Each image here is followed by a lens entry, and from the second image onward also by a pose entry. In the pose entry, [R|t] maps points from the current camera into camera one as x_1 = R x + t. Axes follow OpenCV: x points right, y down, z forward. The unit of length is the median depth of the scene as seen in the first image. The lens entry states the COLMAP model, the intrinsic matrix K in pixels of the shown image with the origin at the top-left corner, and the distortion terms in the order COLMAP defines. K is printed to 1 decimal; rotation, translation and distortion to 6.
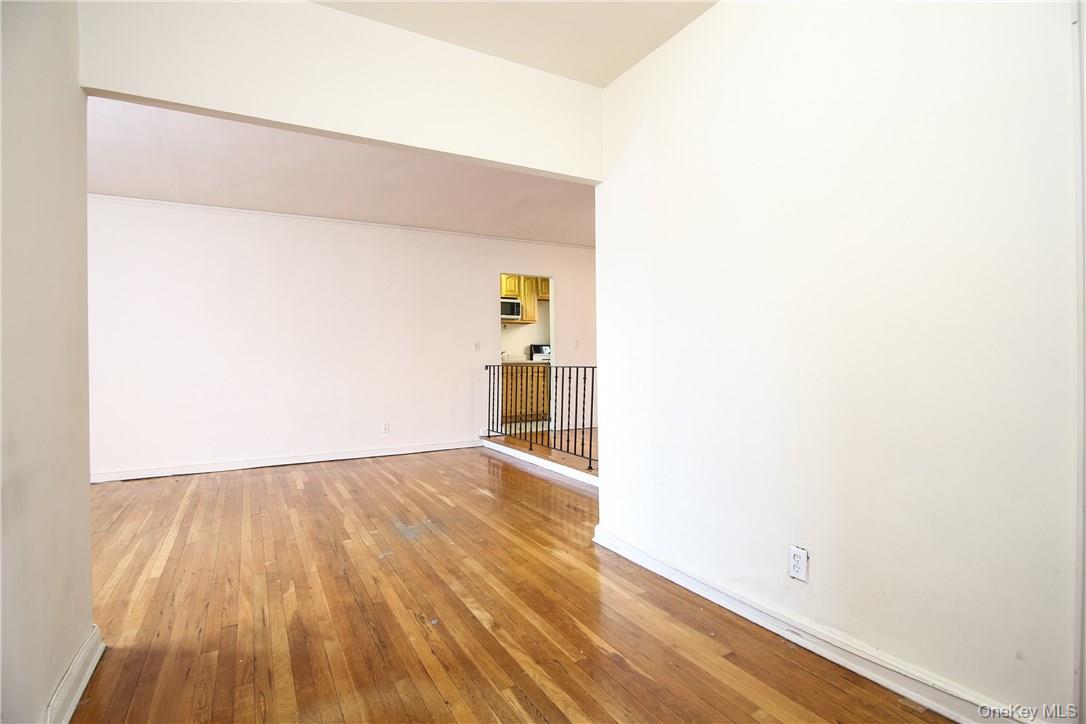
lens RADIAL K [[531.1, 0, 538.6], [0, 531.1, 366.1], [0, 0, 1]] dist [-0.017349, -0.000302]
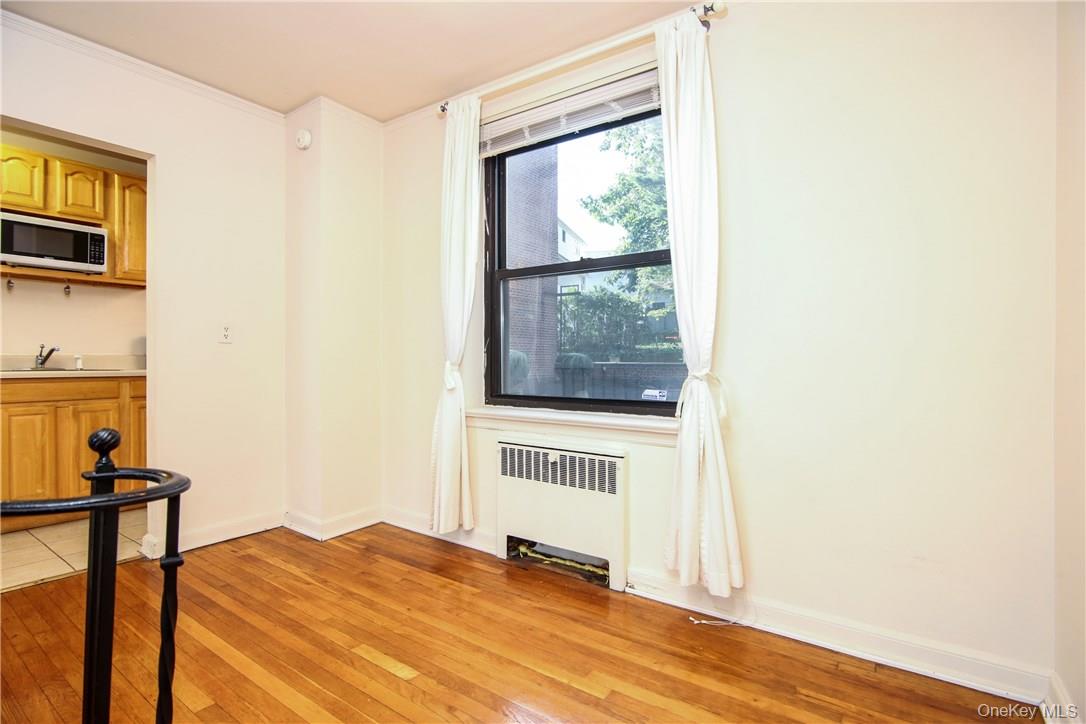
lens RADIAL K [[531.1, 0, 545.1], [0, 531.1, 360.3], [0, 0, 1]] dist [-0.017349, -0.000302]
pose [[0.903760, 0.007862, 0.427967, 0.106574], [-0.009221, 0.999957, 0.001104, -0.020778], [-0.427940, -0.004944, 0.903793, 0.459431]]
